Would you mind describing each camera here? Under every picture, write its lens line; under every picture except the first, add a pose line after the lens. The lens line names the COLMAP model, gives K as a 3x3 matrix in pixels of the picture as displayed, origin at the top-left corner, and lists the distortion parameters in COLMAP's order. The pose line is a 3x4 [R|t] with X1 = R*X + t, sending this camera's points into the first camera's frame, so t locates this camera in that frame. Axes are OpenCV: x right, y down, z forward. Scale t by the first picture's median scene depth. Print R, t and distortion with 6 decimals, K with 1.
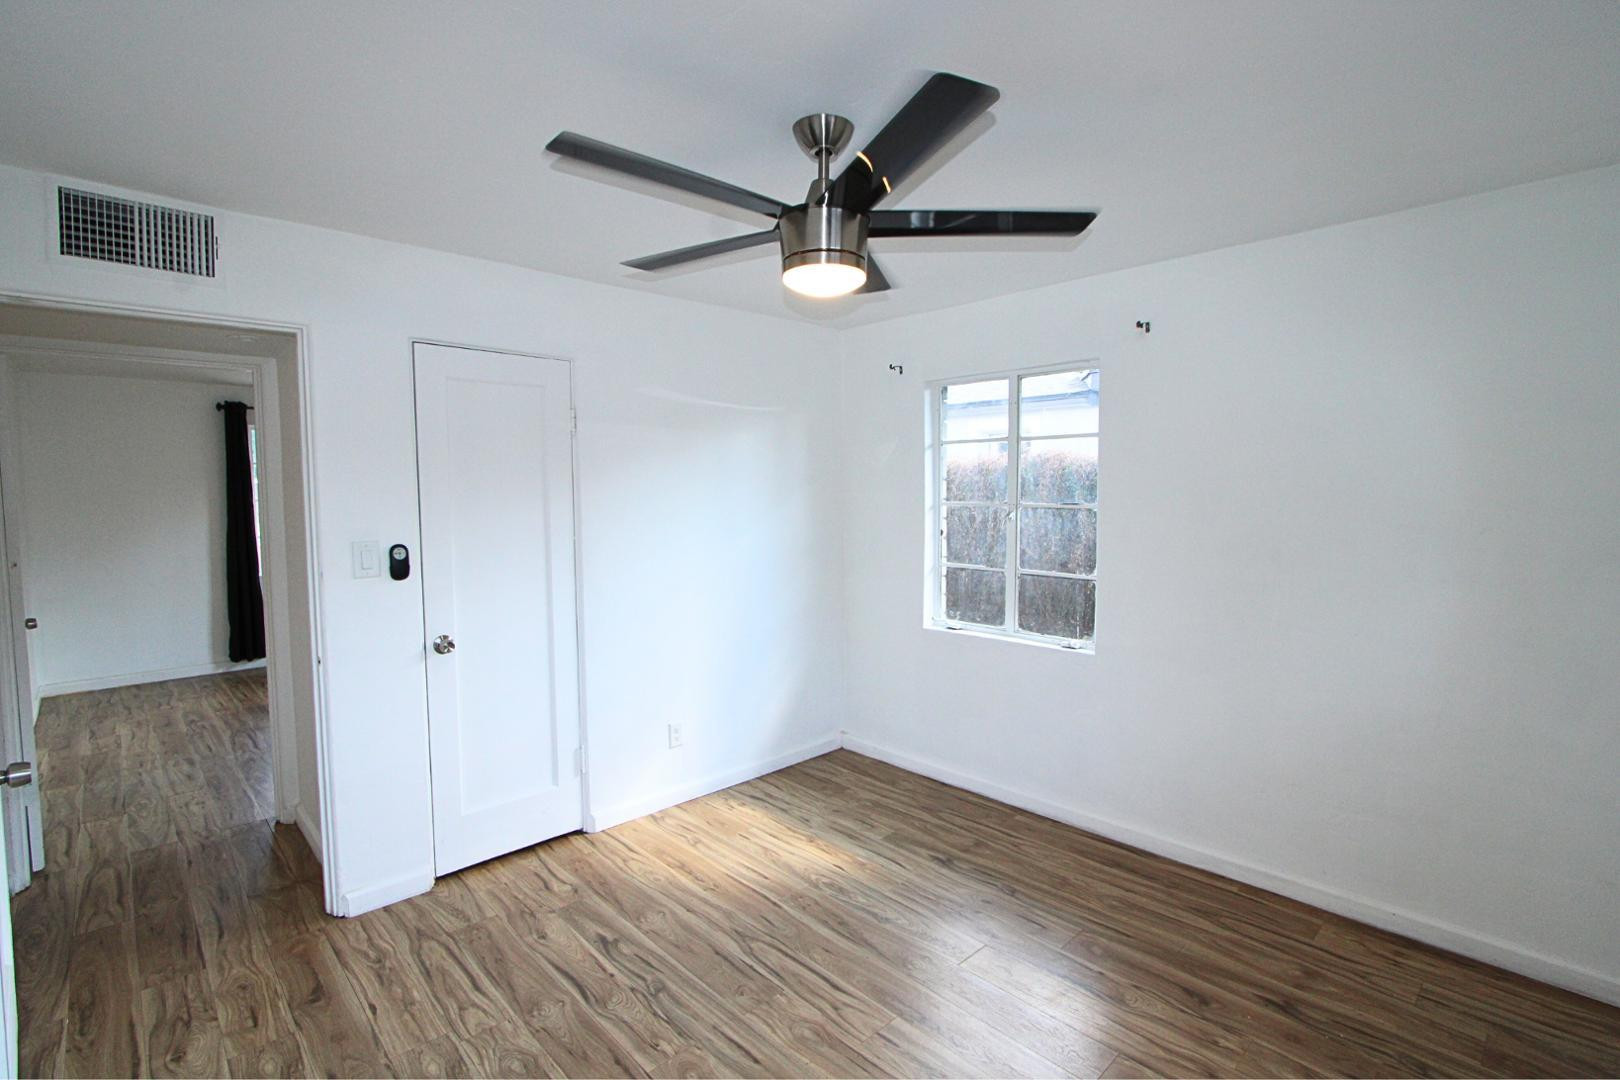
lens RADIAL K [[750.4, 0, 818.0], [0, 750.4, 540.4], [0, 0, 1]] dist [-0.016513, 0.000064]
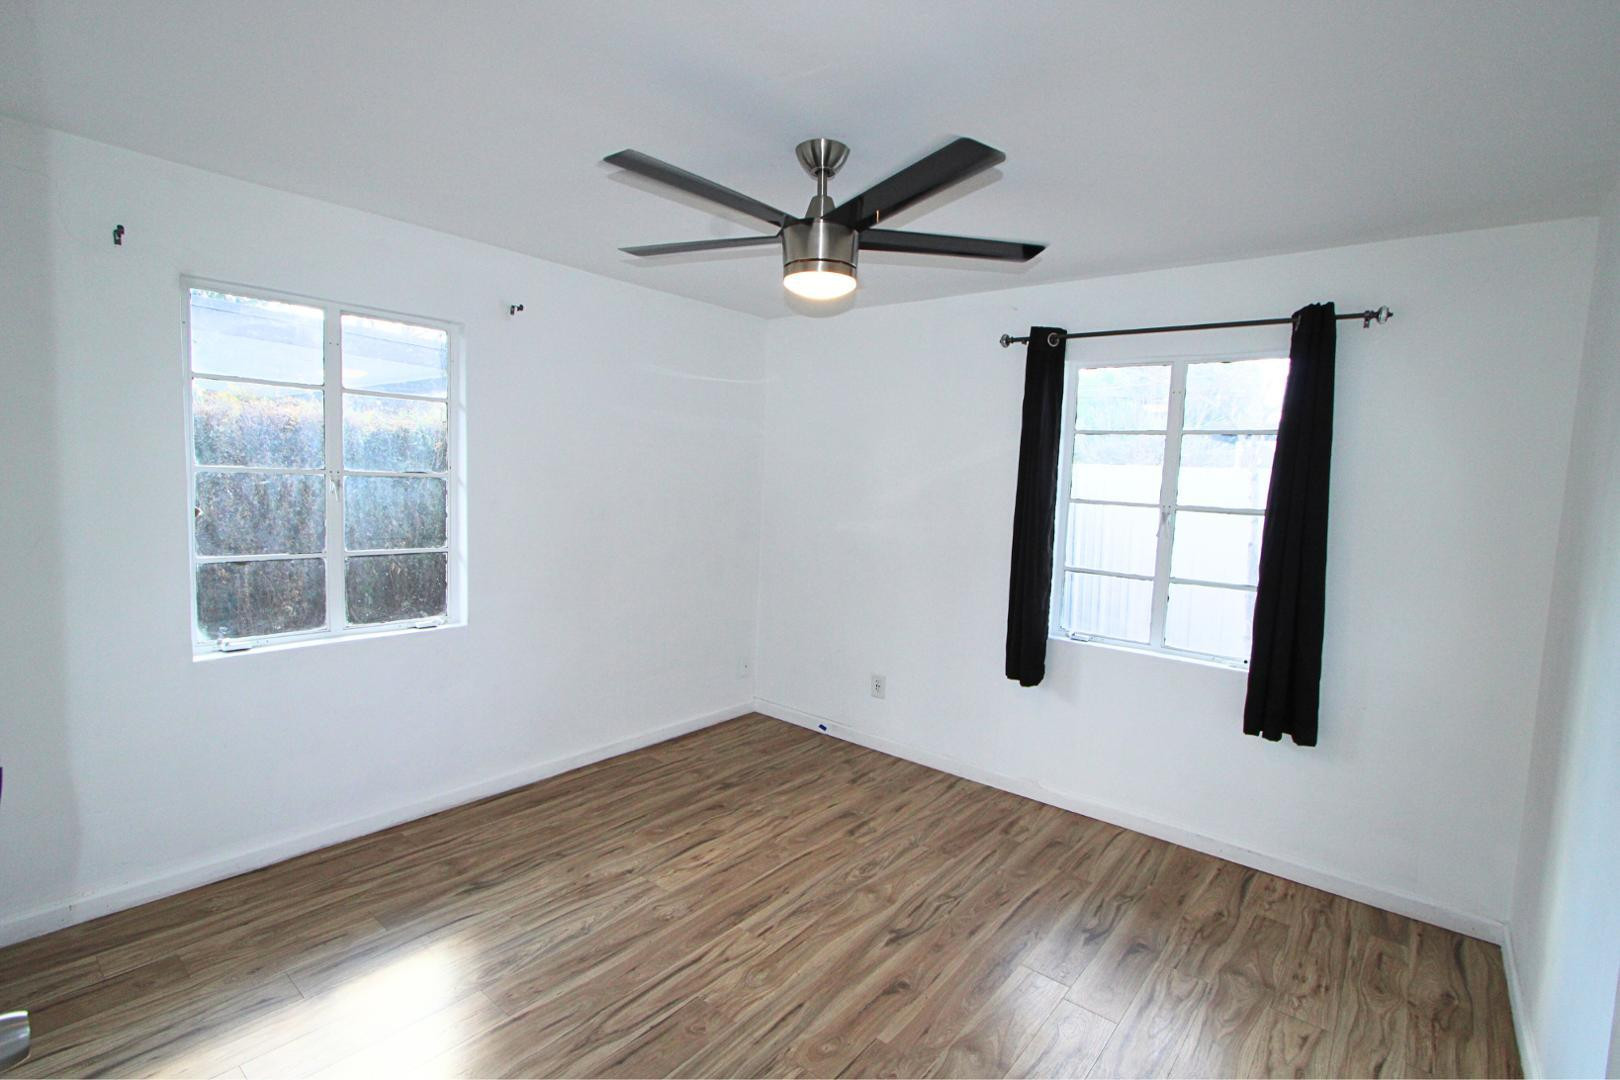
lens RADIAL K [[750.4, 0, 818.0], [0, 750.4, 540.4], [0, 0, 1]] dist [-0.016513, 0.000064]
pose [[-0.125513, -0.085580, 0.988394, -0.721865], [0.027865, 0.995575, 0.089740, -0.038362], [-0.991701, 0.038805, -0.122573, 0.719836]]
